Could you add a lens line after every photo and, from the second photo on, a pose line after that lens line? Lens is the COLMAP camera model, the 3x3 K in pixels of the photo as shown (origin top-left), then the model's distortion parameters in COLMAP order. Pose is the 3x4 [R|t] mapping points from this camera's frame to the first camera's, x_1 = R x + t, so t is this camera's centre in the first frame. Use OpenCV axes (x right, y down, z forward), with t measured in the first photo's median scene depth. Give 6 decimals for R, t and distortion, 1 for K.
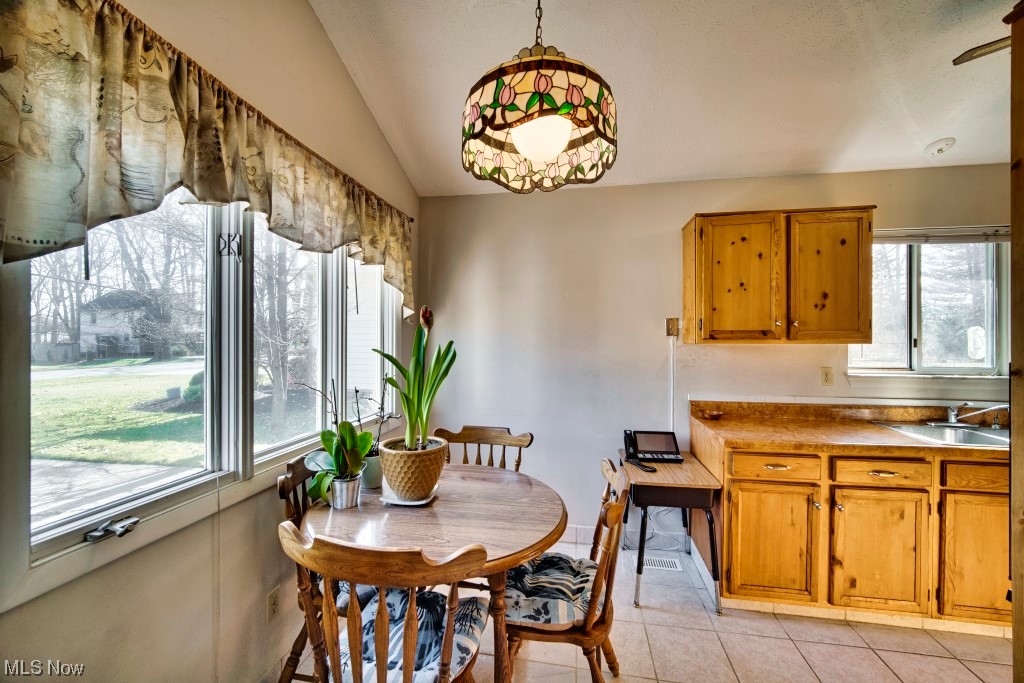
lens RADIAL K [[405.7, 0, 513.0], [0, 405.7, 343.1], [0, 0, 1]] dist [-0.005872, 0.001470]
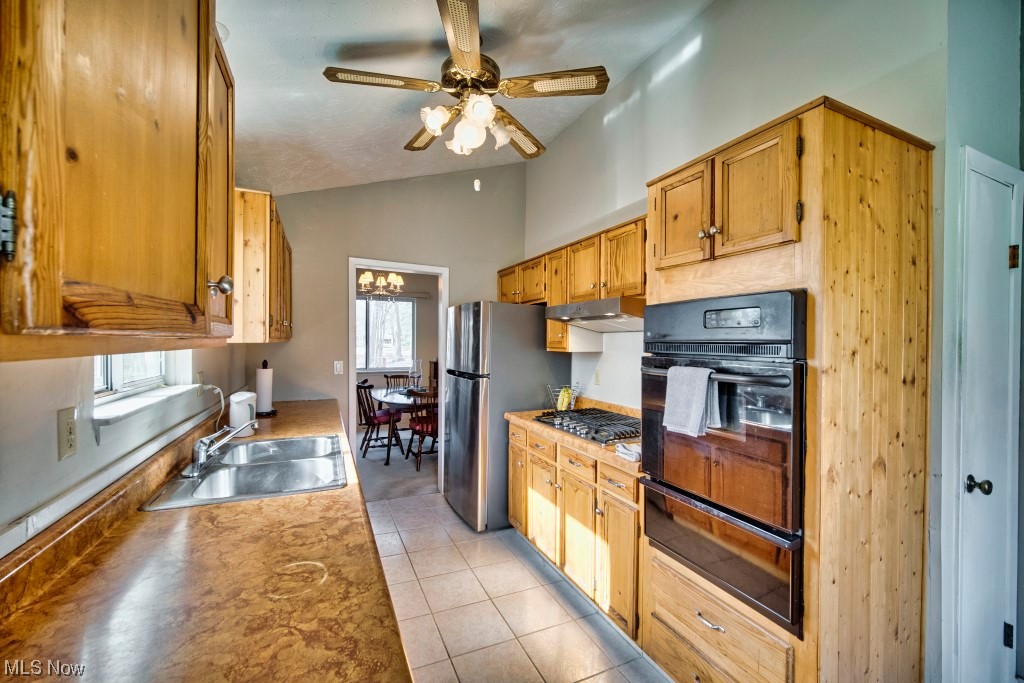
lens RADIAL K [[405.7, 0, 509.0], [0, 405.7, 340.5], [0, 0, 1]] dist [-0.005872, 0.001470]
pose [[-0.562222, -0.008076, 0.826947, 0.260437], [-0.008173, 0.999958, 0.004209, -0.009207], [-0.826946, -0.004392, -0.562264, 0.953982]]
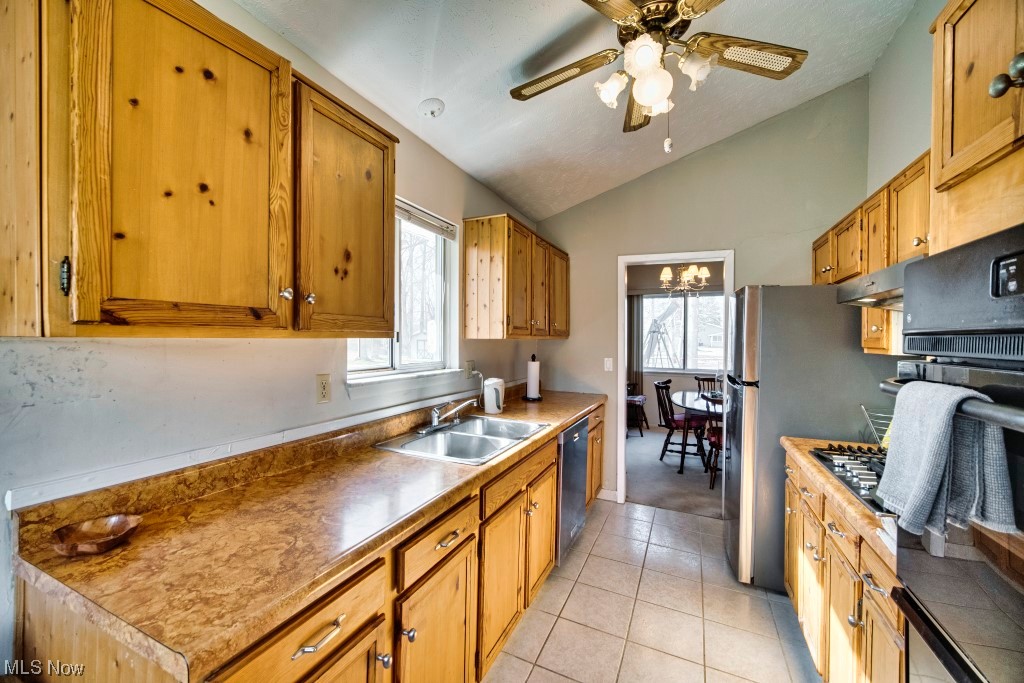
lens RADIAL K [[405.7, 0, 509.2], [0, 405.7, 340.6], [0, 0, 1]] dist [-0.005872, 0.001470]
pose [[0.261613, -0.007048, 0.965147, 0.259693], [-0.004954, 0.999950, 0.008645, -0.000772], [-0.965160, -0.007043, 0.261566, 0.603901]]
